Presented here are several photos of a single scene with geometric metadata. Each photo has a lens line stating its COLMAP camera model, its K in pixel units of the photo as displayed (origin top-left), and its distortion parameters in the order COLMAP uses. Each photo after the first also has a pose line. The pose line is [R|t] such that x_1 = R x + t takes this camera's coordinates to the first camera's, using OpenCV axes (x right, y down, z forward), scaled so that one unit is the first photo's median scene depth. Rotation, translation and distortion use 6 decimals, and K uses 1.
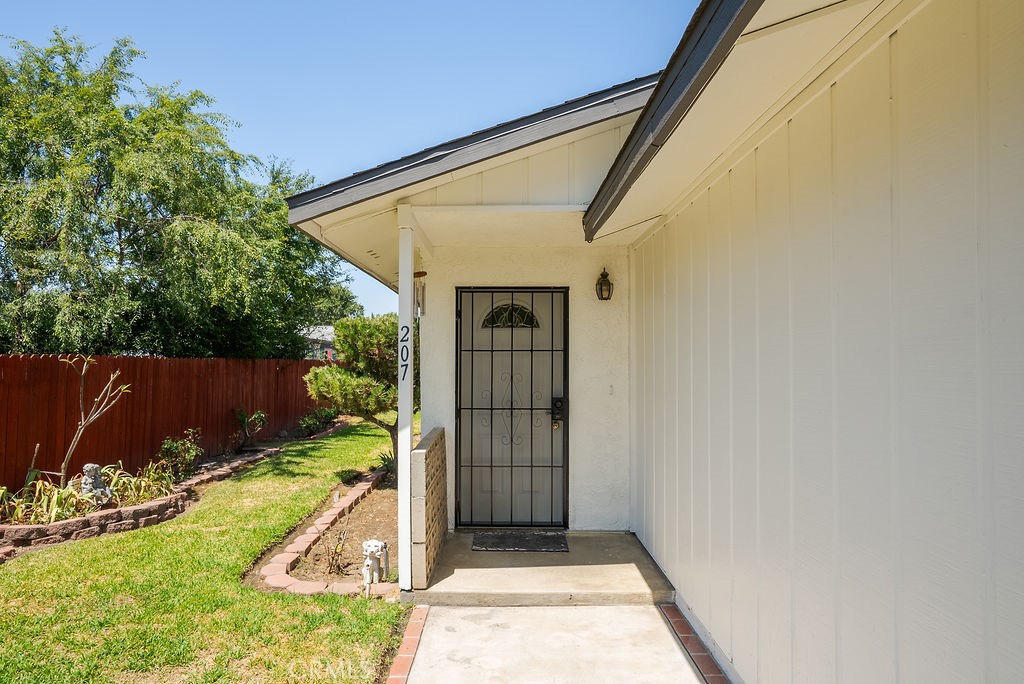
lens RADIAL K [[612.3, 0, 505.7], [0, 612.3, 362.4], [0, 0, 1]] dist [-0.047584, -0.000144]
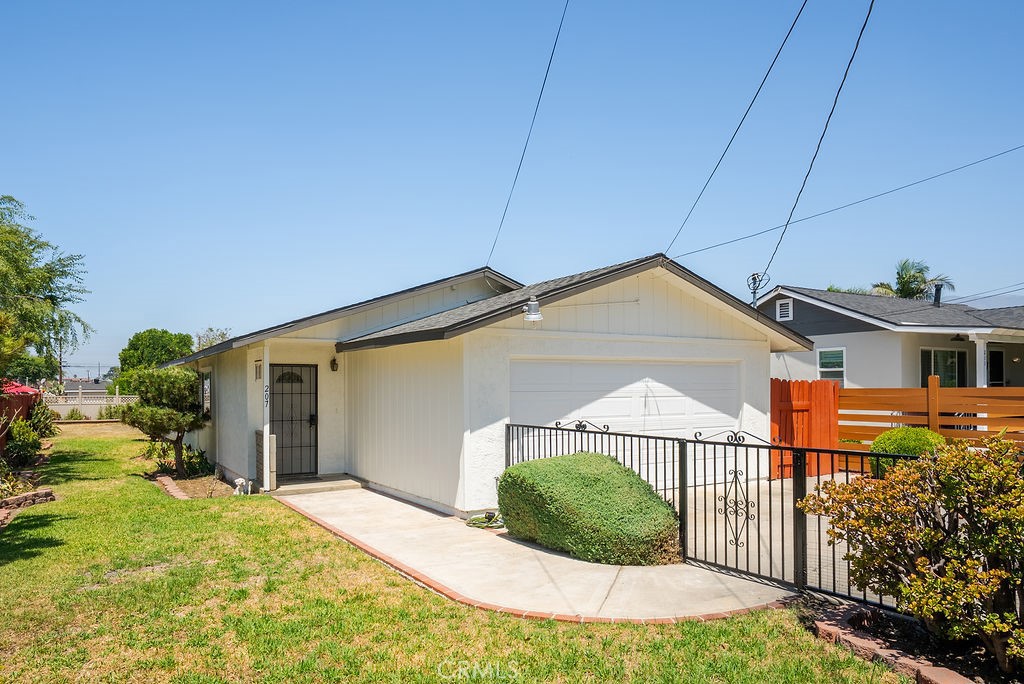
lens RADIAL K [[697.4, 0, 506.2], [0, 697.4, 381.0], [0, 0, 1]] dist [0.002506, 0.004914]
pose [[0.855210, 0.001110, 0.518281, -0.613624], [0.006914, 0.999884, -0.013551, -0.024571], [-0.518236, 0.015172, 0.855103, -1.489521]]
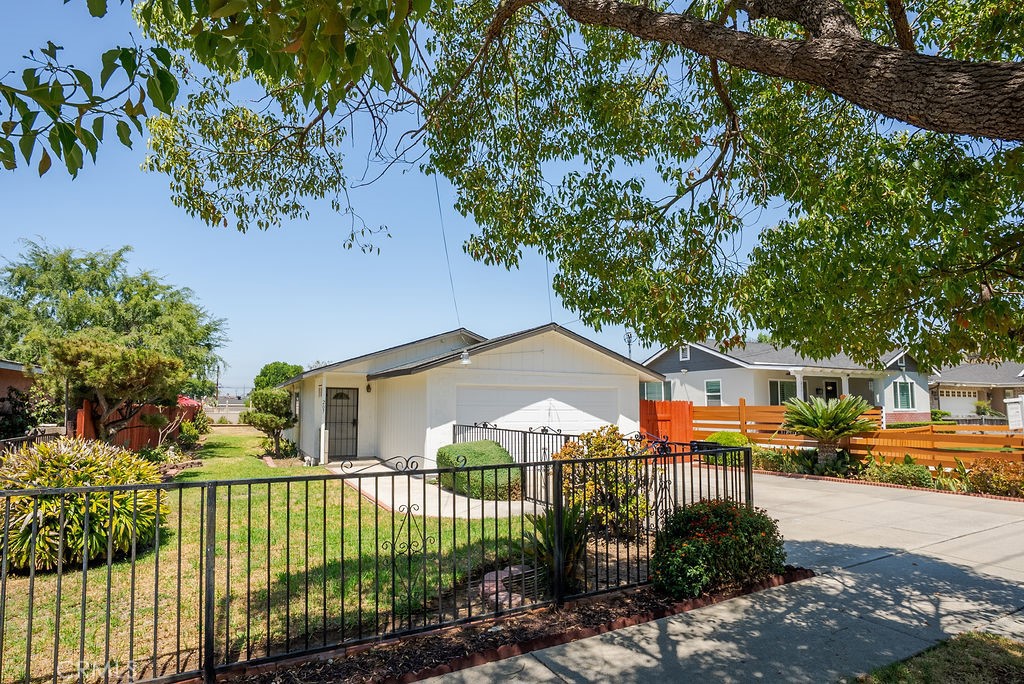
lens RADIAL K [[541.7, 0, 509.9], [0, 541.7, 366.1], [0, 0, 1]] dist [-0.071942, 0.033778]
pose [[0.887998, 0.039203, 0.458174, -0.549486], [-0.003386, 0.996890, -0.078734, -0.006444], [-0.459836, 0.068365, 0.885369, -2.158955]]
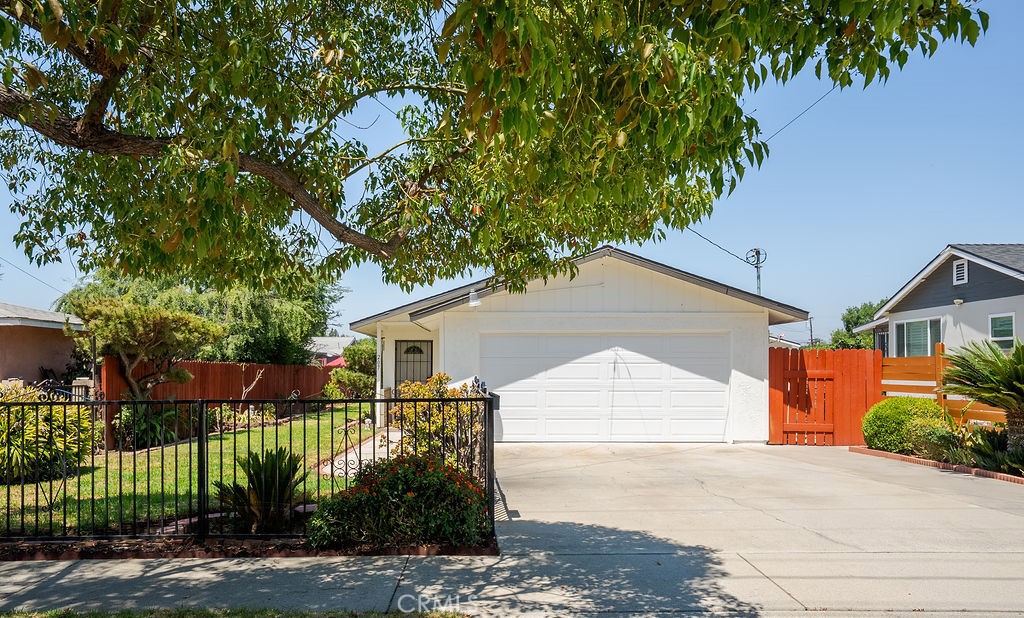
lens RADIAL K [[756.2, 0, 477.7], [0, 756.2, 331.7], [0, 0, 1]] dist [-0.000750, 0.008851]
pose [[0.999880, 0.001327, -0.015427, 0.372587], [-0.002149, 0.998574, -0.053351, 0.030984], [0.015335, 0.053378, 0.998457, -2.641929]]
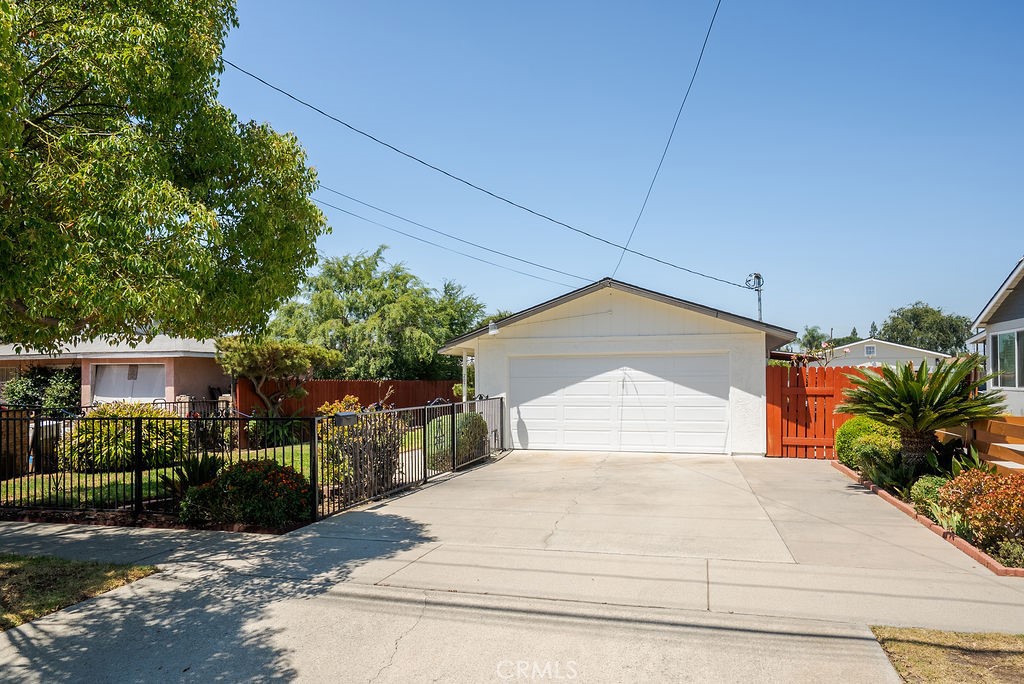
lens RADIAL K [[685.2, 0, 512.0], [0, 685.2, 342.0], [0, 0, 1]] dist [-0.005582, 0.000832]
pose [[0.956301, -0.020437, -0.291668, 1.201600], [0.003635, 0.998308, -0.058033, -0.001449], [0.292360, 0.054437, 0.954758, -2.699745]]
